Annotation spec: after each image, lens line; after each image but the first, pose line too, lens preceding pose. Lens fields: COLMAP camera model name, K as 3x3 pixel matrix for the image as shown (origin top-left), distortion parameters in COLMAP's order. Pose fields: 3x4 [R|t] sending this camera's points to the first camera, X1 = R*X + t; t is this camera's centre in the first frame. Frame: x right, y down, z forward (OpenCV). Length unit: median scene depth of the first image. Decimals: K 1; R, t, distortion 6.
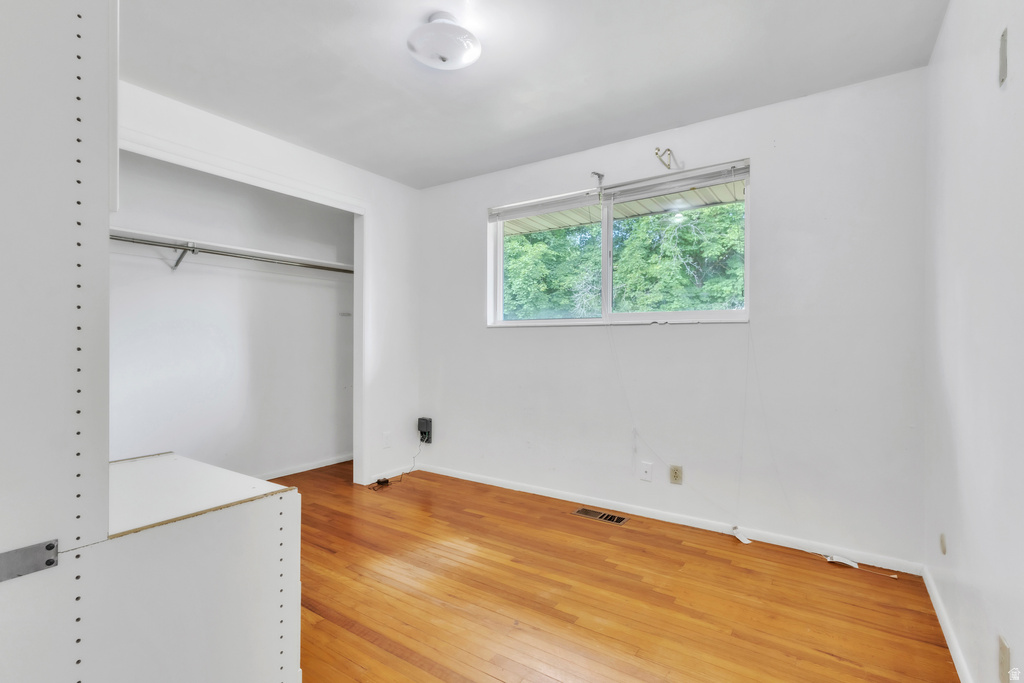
lens RADIAL K [[476.7, 0, 515.9], [0, 476.7, 341.2], [0, 0, 1]] dist [0.002682, 0.000329]
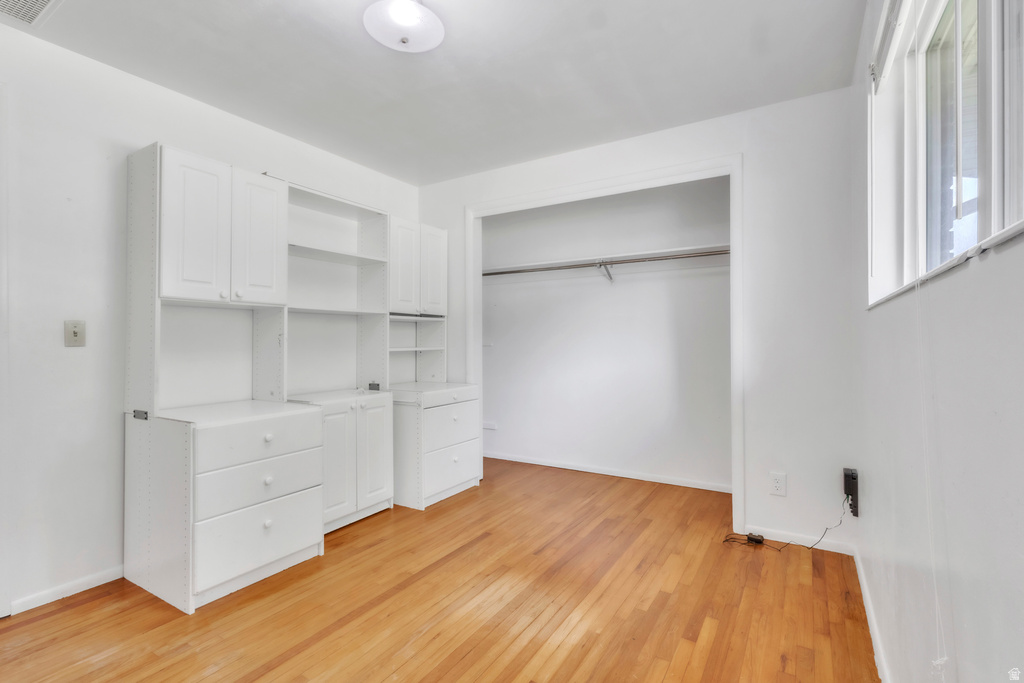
lens RADIAL K [[476.7, 0, 515.9], [0, 476.7, 341.2], [0, 0, 1]] dist [0.002682, 0.000329]
pose [[0.052881, 0.000176, -0.998601, 0.564720], [0.008144, 0.999967, 0.000608, -0.004043], [0.998568, -0.008165, 0.052878, 0.835144]]
